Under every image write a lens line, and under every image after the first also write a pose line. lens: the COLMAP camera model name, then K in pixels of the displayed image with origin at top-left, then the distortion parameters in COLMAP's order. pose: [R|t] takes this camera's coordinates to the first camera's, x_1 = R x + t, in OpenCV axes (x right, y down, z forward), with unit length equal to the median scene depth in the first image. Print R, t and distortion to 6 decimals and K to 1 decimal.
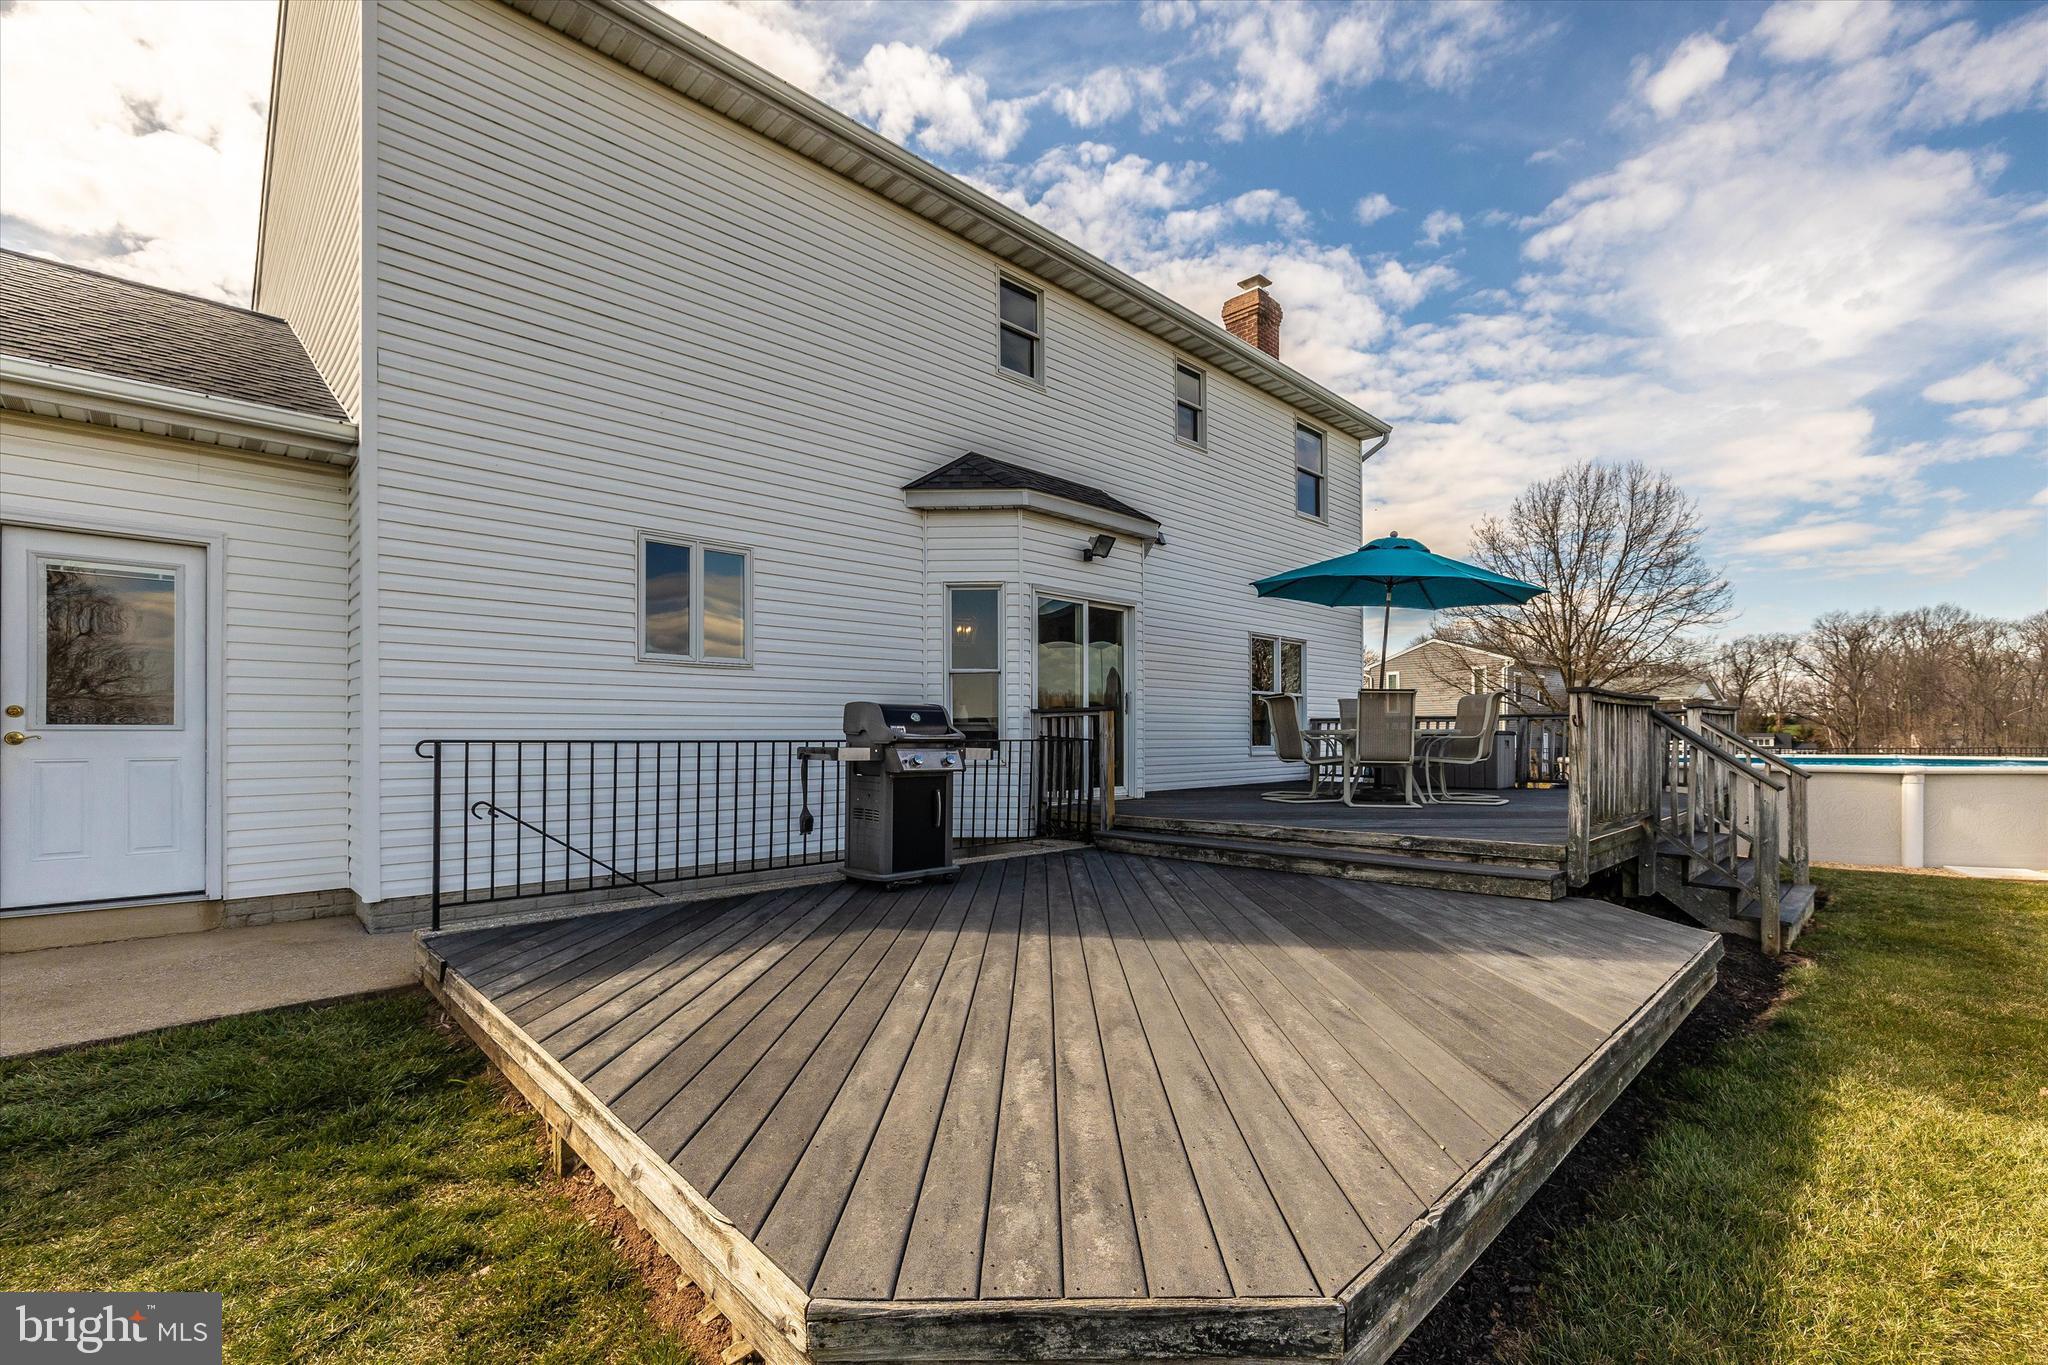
lens RADIAL K [[901.9, 0, 1113.0], [0, 901.9, 716.3], [0, 0, 1]] dist [0.008630, -0.000340]
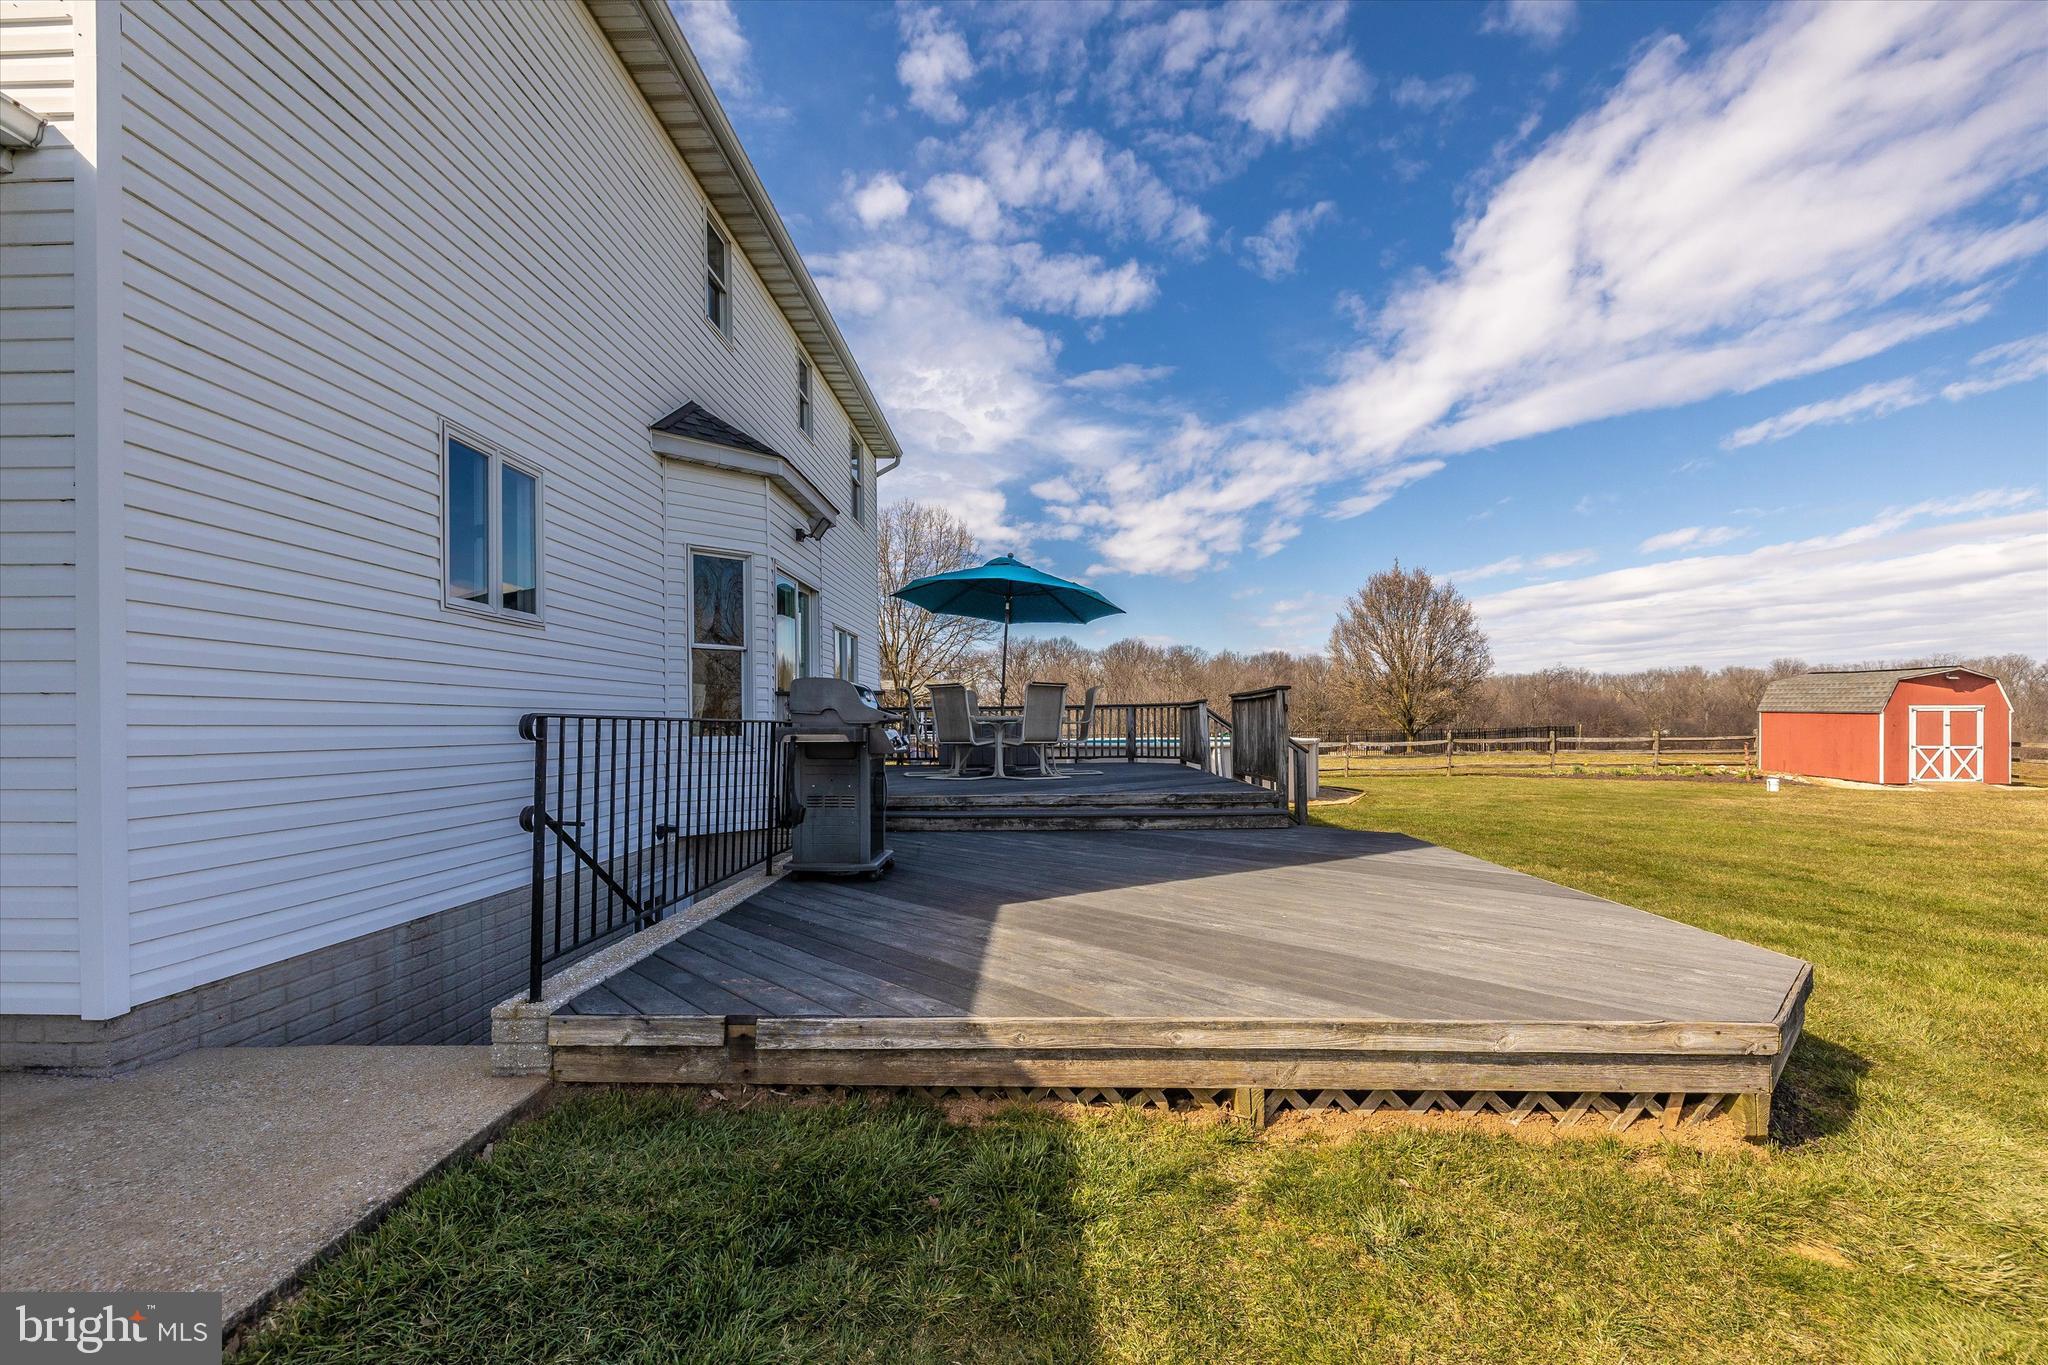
lens RADIAL K [[866.4, 0, 1024.0], [0, 866.4, 682.5], [0, 0, 1]] dist [0.004141, 0.000202]
pose [[0.733162, 0.029876, 0.679397, -0.481162], [-0.006020, 0.999281, -0.037446, 0.014366], [-0.680027, 0.023364, 0.732815, 0.153201]]
